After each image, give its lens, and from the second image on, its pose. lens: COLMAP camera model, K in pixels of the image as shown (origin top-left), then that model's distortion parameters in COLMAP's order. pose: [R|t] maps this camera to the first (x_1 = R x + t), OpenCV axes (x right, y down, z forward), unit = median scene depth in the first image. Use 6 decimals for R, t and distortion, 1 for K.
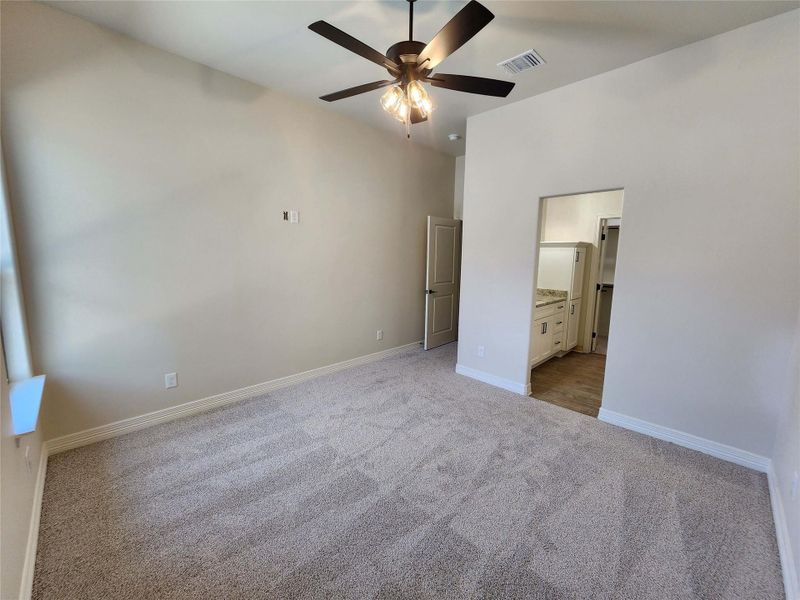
lens RADIAL K [[327.3, 0, 395.9], [0, 327.3, 296.9], [0, 0, 1]] dist [0.002086, -0.000887]
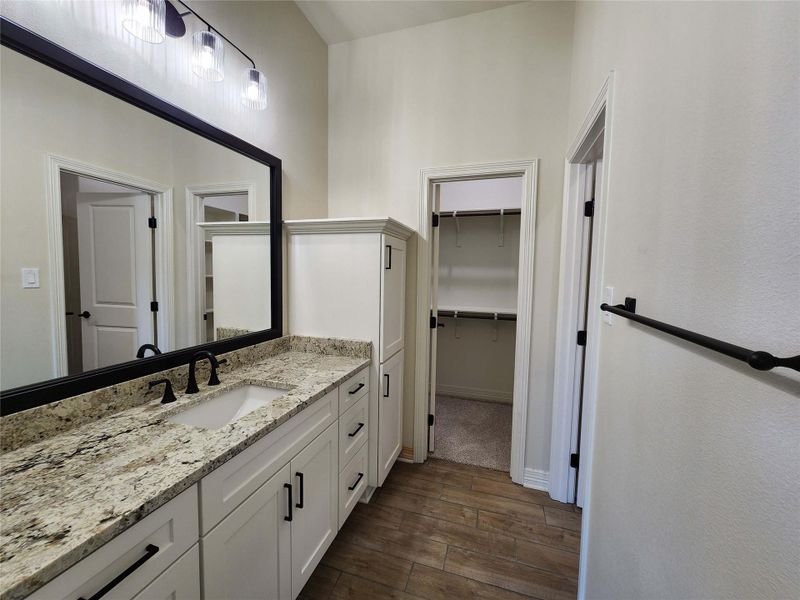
lens RADIAL K [[332.4, 0, 399.8], [0, 332.4, 291.5], [0, 0, 1]] dist [0.003211, 0.000067]
pose [[0.881919, -0.034288, 0.470152, 0.357574], [0.060432, 0.997345, -0.040623, -0.061565], [-0.467511, 0.064239, 0.881650, 0.607999]]
